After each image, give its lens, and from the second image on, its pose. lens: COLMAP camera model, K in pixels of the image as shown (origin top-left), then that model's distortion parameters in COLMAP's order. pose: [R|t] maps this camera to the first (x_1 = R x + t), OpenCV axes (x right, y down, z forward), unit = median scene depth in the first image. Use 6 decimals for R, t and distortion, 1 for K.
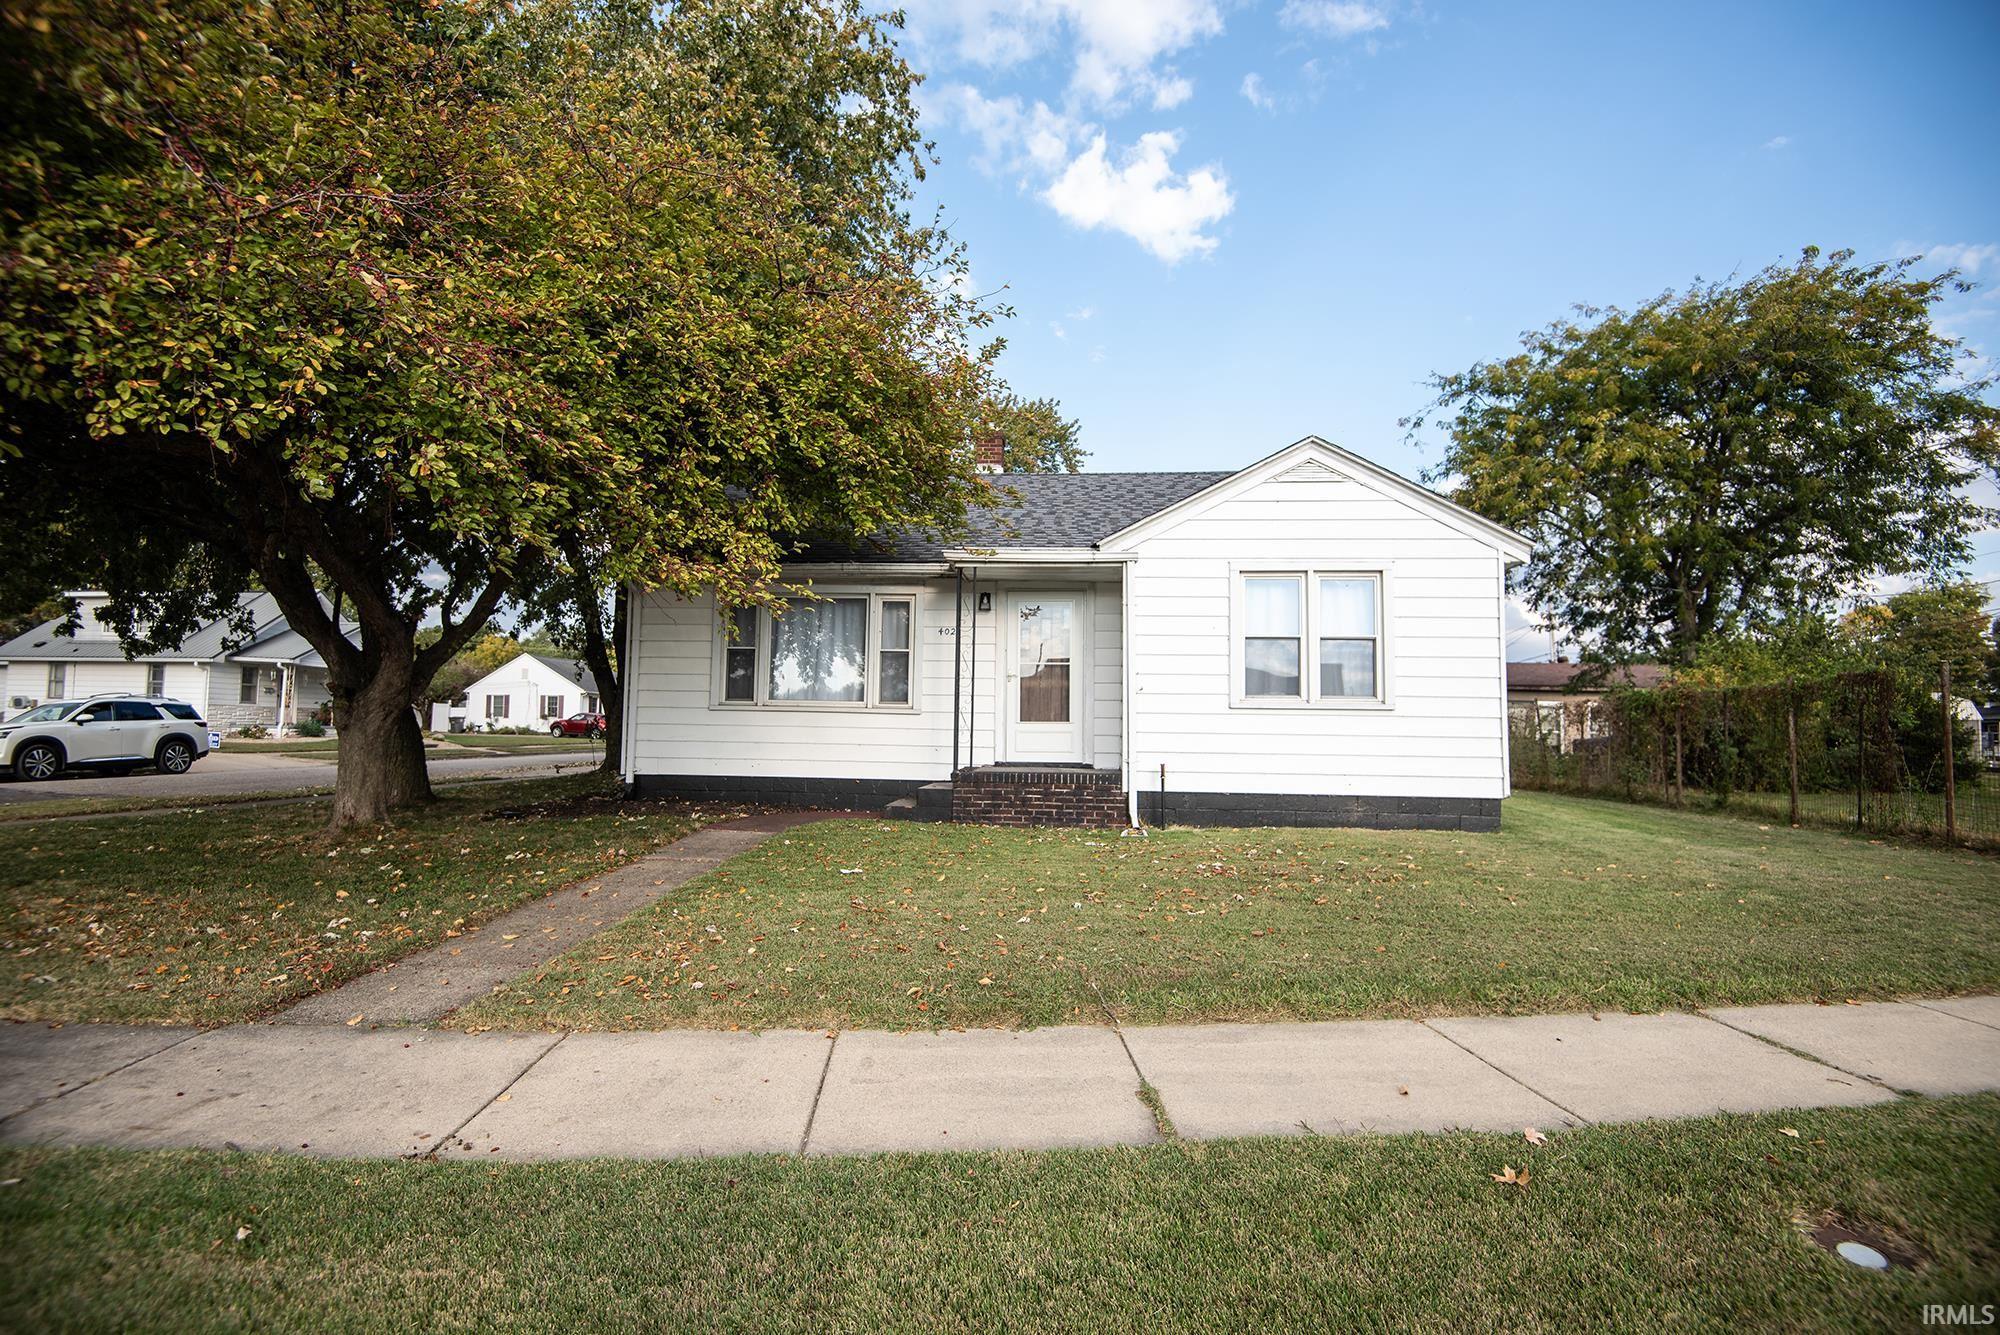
lens RADIAL K [[922.8, 0, 1005.9], [0, 922.8, 672.8], [0, 0, 1]] dist [-0.011273, -0.019351]
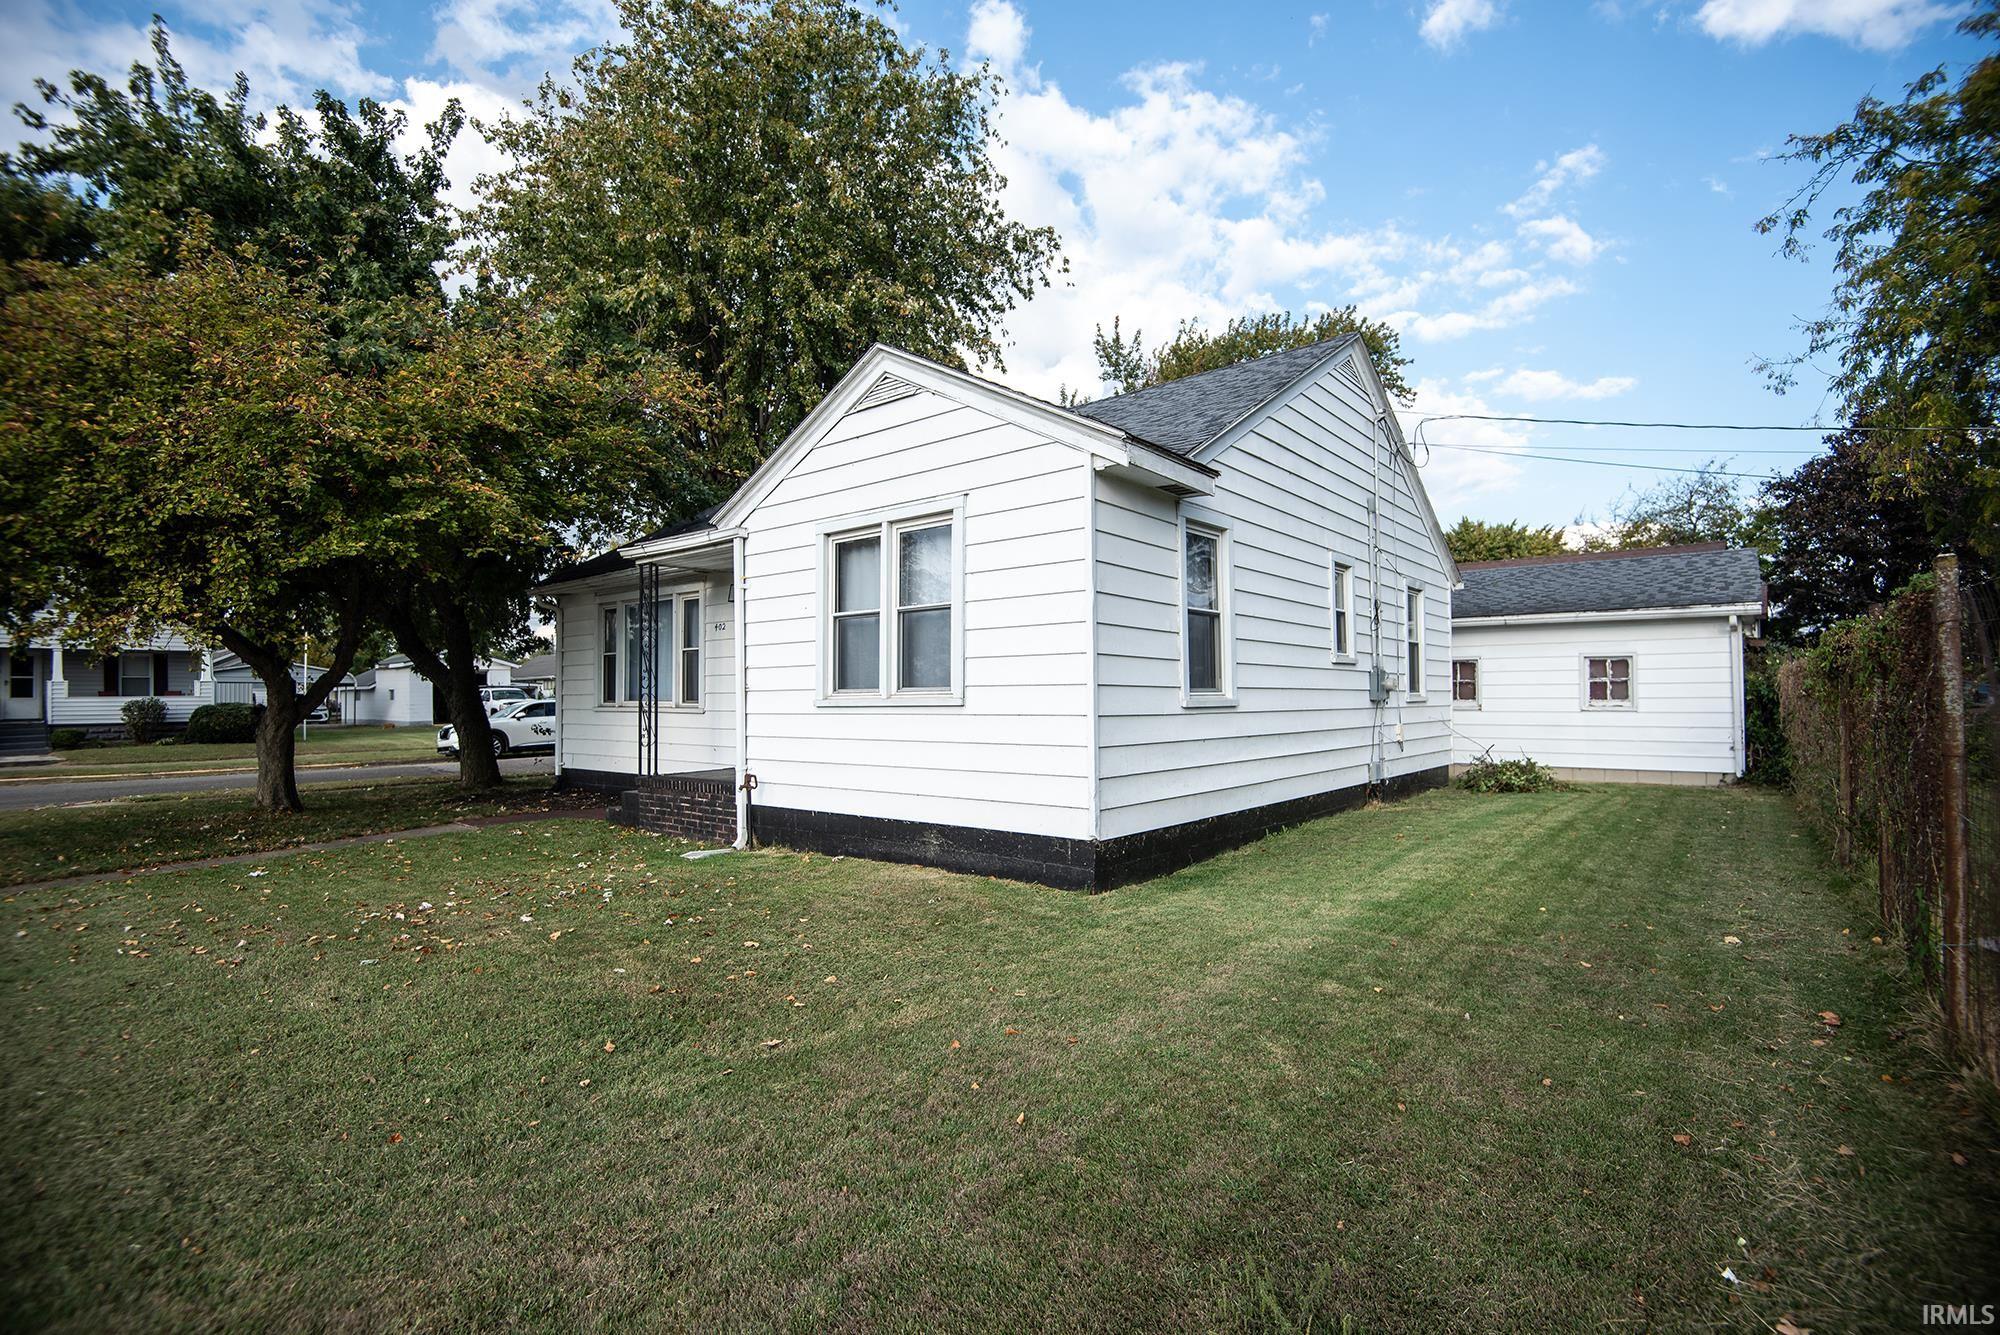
lens RADIAL K [[933.4, 0, 996.4], [0, 933.4, 695.8], [0, 0, 1]] dist [-0.033865, -0.000158]
pose [[0.830898, -0.023654, -0.555922, 0.815001], [0.052648, 0.997956, 0.036226, 0.007327], [0.553929, -0.059368, 0.830444, 0.407887]]
